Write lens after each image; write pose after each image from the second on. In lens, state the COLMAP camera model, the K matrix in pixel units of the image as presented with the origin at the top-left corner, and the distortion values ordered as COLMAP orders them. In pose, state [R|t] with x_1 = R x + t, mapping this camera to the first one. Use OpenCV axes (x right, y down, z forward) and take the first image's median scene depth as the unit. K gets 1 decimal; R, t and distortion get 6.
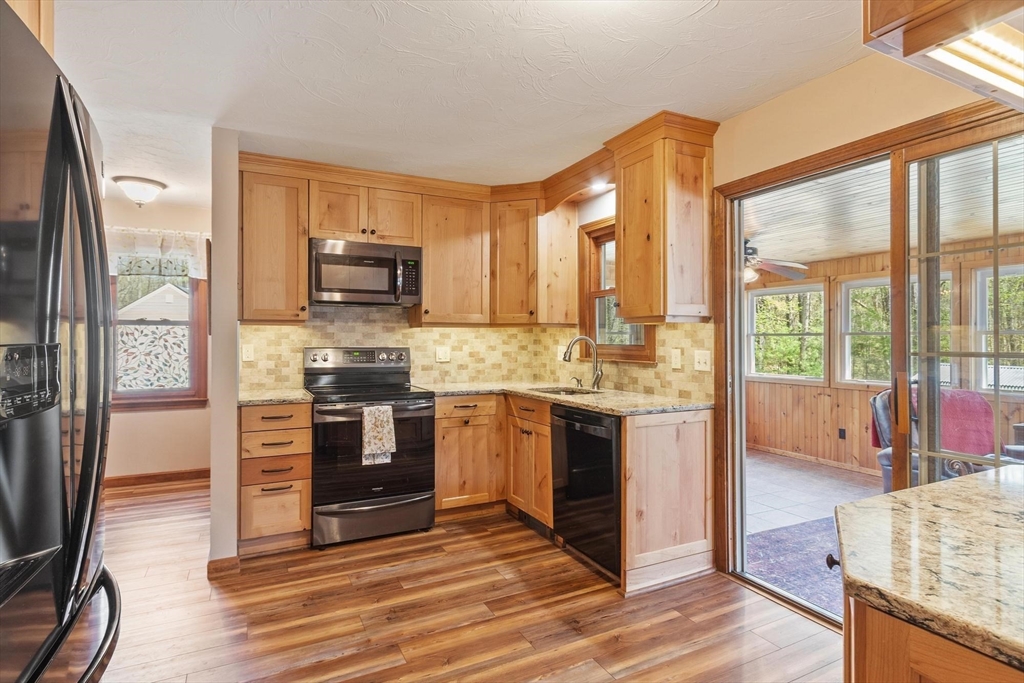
lens RADIAL K [[521.7, 0, 504.8], [0, 521.7, 338.5], [0, 0, 1]] dist [0.001517, 0.000171]
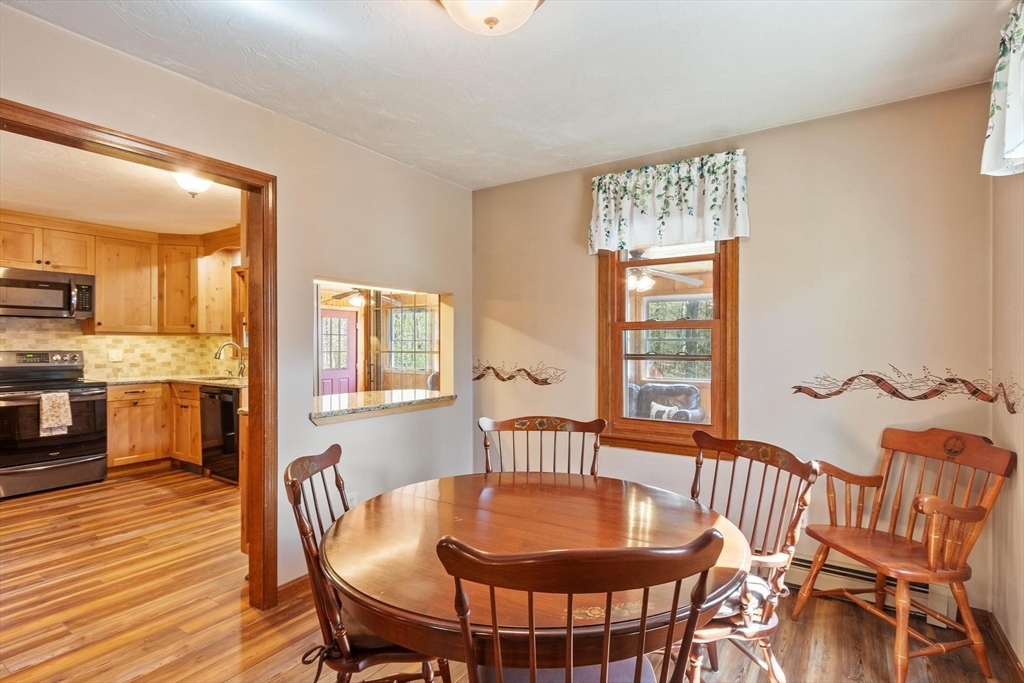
lens RADIAL K [[508.8, 0, 508.3], [0, 508.8, 344.8], [0, 0, 1]] dist [-0.001033, -0.000550]
pose [[0.864892, -0.000455, 0.501958, 0.107659], [-0.003419, 0.999971, 0.006797, -0.009907], [-0.501947, -0.007595, 0.864865, -0.689196]]
